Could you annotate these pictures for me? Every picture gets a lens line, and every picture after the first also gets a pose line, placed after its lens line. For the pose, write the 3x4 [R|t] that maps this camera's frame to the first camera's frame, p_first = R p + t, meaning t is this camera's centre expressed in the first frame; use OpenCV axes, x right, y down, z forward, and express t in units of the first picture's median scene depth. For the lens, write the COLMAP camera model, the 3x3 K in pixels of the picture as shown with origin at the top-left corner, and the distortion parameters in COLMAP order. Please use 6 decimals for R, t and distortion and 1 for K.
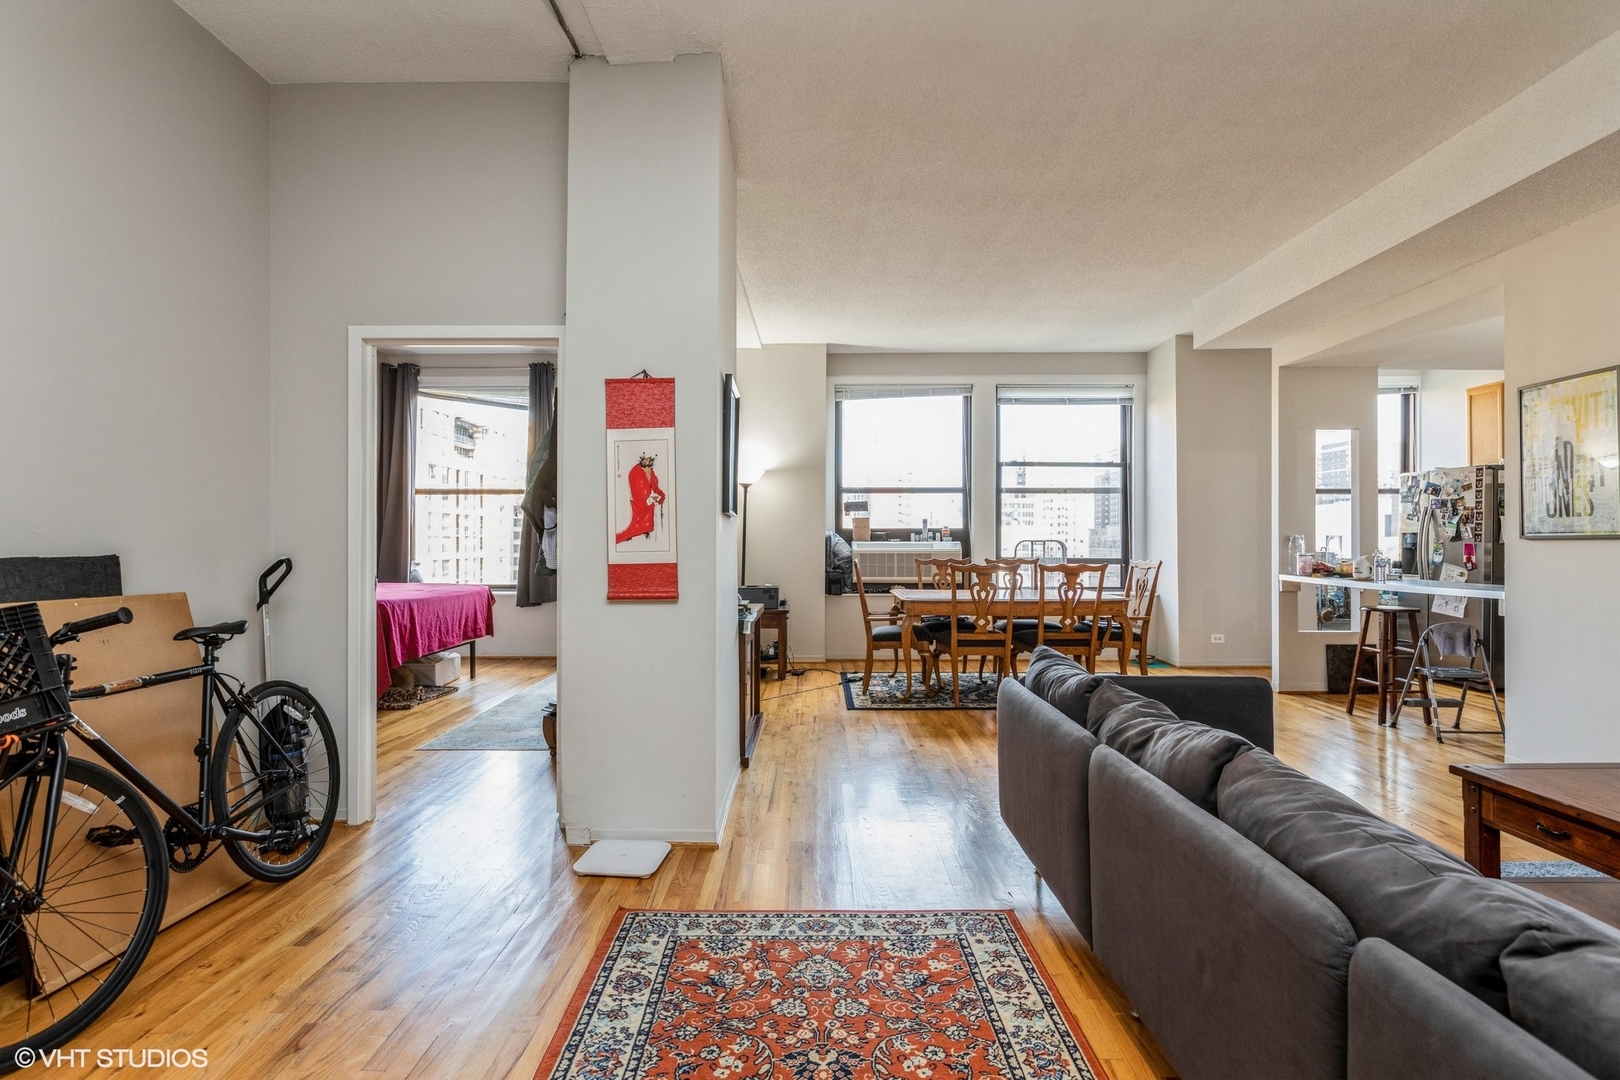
lens RADIAL K [[780.2, 0, 802.1], [0, 780.2, 534.4], [0, 0, 1]] dist [-0.000905, -0.000036]
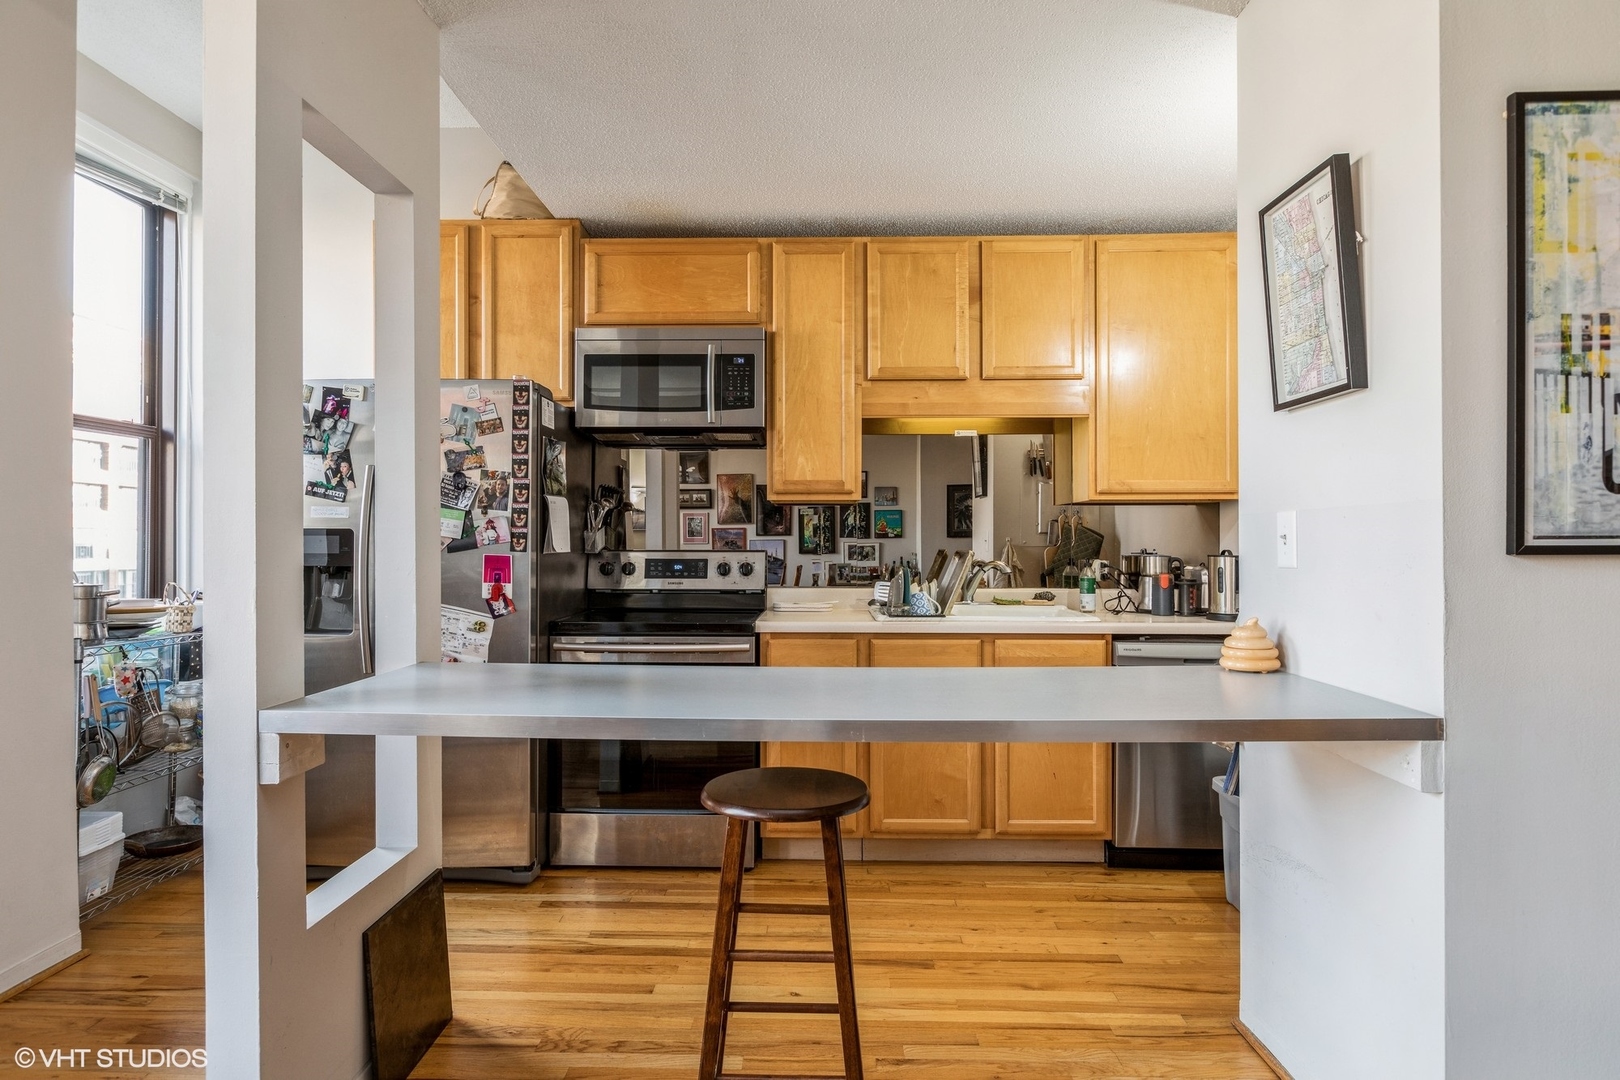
lens RADIAL K [[927.3, 0, 807.0], [0, 927.3, 539.2], [0, 0, 1]] dist [0.004092, 0.000138]
pose [[0.004075, -0.001215, 0.999991, 0.333938], [-0.008455, 0.999963, 0.001249, 0.000271], [-0.999956, -0.008460, 0.004065, 0.817025]]
